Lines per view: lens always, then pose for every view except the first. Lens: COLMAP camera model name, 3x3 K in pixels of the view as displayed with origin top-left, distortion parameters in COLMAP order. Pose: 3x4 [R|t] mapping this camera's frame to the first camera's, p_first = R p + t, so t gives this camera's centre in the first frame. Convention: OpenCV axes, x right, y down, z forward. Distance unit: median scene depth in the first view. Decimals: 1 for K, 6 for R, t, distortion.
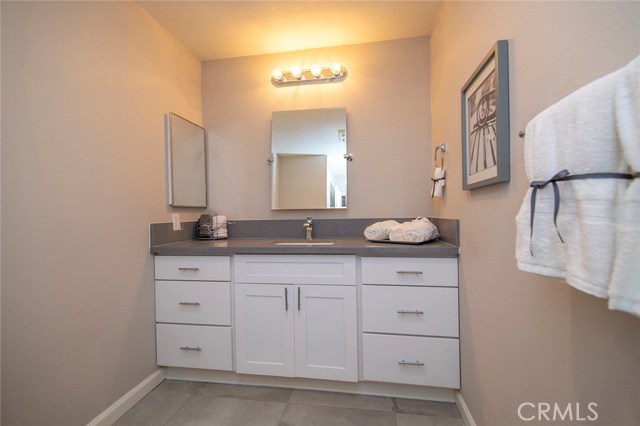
lens RADIAL K [[278.2, 0, 321.2], [0, 278.2, 211.2], [0, 0, 1]] dist [-0.000518, -0.000789]
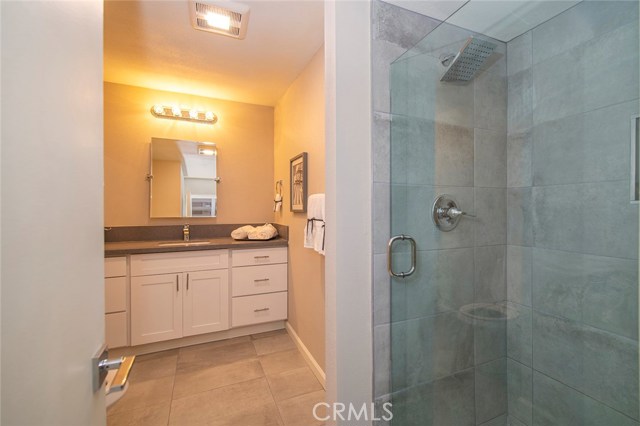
lens RADIAL K [[278.2, 0, 321.2], [0, 278.2, 211.2], [0, 0, 1]] dist [-0.000518, -0.000789]
pose [[0.845534, 0.009418, 0.533838, -0.262745], [-0.015731, 0.999850, 0.007277, -0.072343], [-0.533689, -0.014551, 0.845556, -0.580083]]
